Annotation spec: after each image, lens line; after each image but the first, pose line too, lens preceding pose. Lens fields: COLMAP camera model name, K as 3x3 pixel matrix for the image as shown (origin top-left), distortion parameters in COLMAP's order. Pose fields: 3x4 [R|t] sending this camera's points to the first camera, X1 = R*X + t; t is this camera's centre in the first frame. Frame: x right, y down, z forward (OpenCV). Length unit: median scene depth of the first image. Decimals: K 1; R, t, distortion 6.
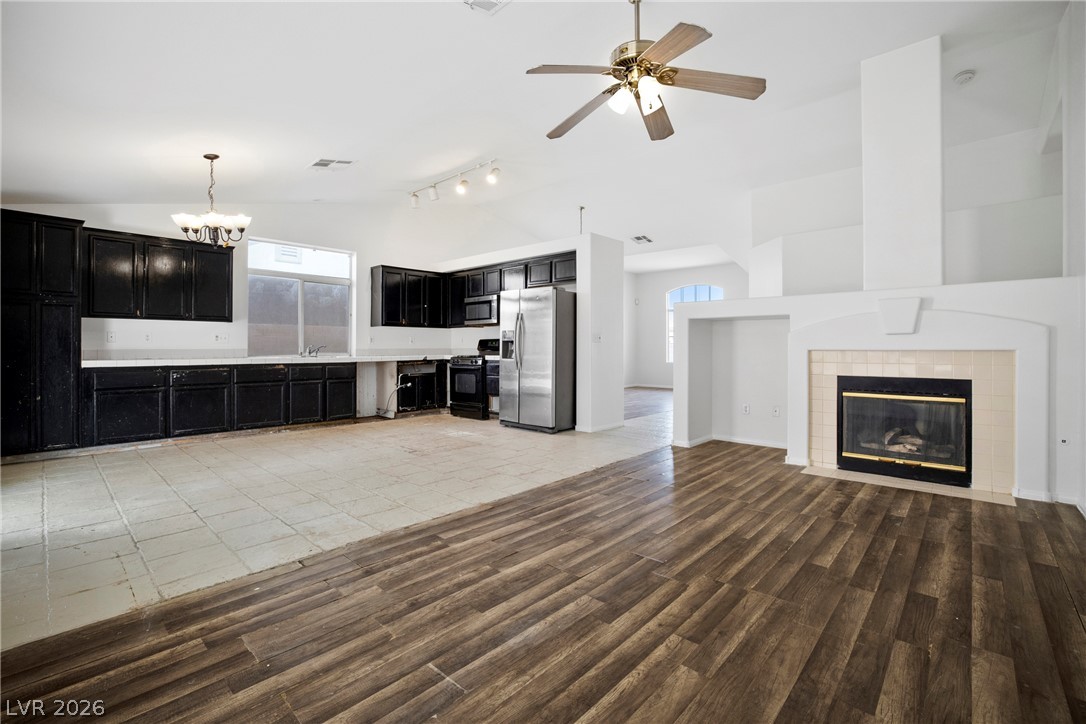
lens RADIAL K [[473.3, 0, 543.0], [0, 473.3, 362.0], [0, 0, 1]] dist [-0.045042, 0.017664]
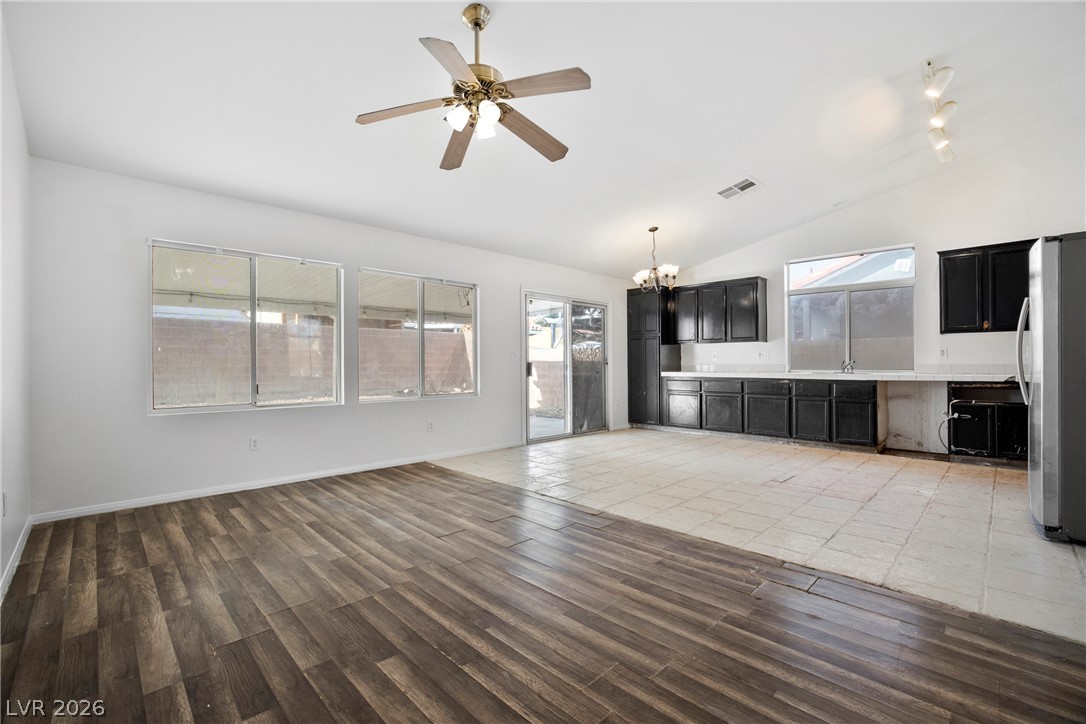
lens RADIAL K [[473.3, 0, 543.0], [0, 473.3, 362.0], [0, 0, 1]] dist [-0.045042, 0.017664]
pose [[-0.048392, -0.005344, -0.998814, 1.208623], [-0.024150, 0.999700, -0.004178, -0.037996], [0.998536, 0.023919, -0.048507, 1.158734]]
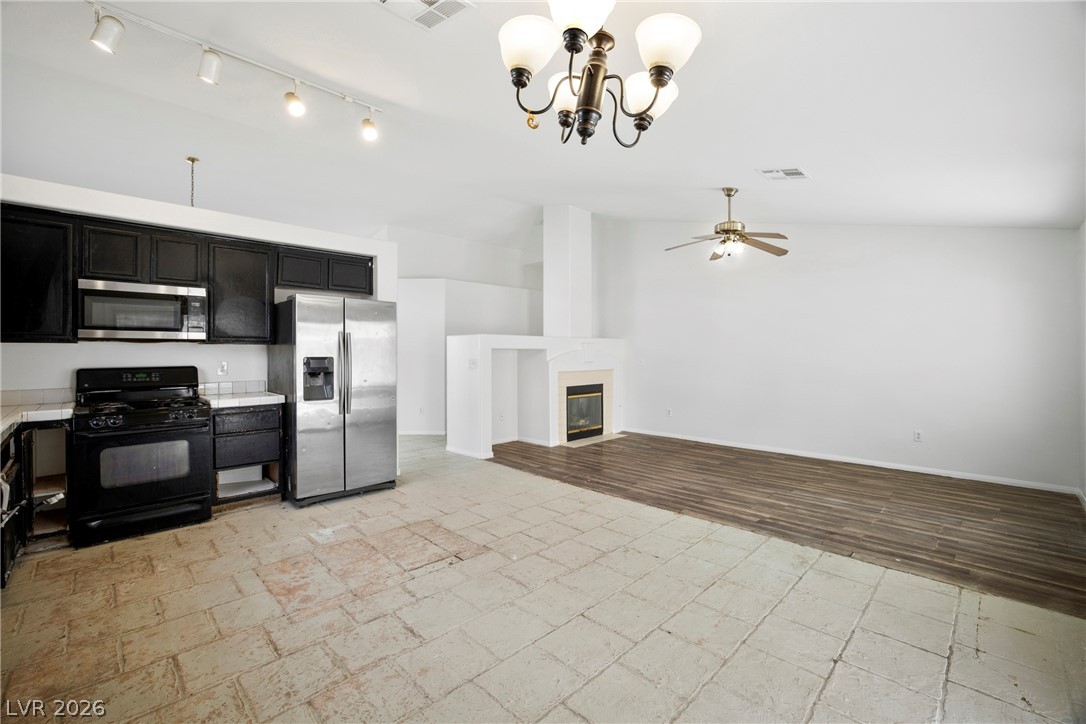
lens RADIAL K [[456.7, 0, 543.0], [0, 456.7, 362.0], [0, 0, 1]] dist [-0.023264, 0.015232]
pose [[0.048508, -0.022473, 0.998570, -1.686064], [0.026114, 0.999434, 0.021224, -0.161338], [-0.998481, 0.025047, 0.049067, 1.641815]]
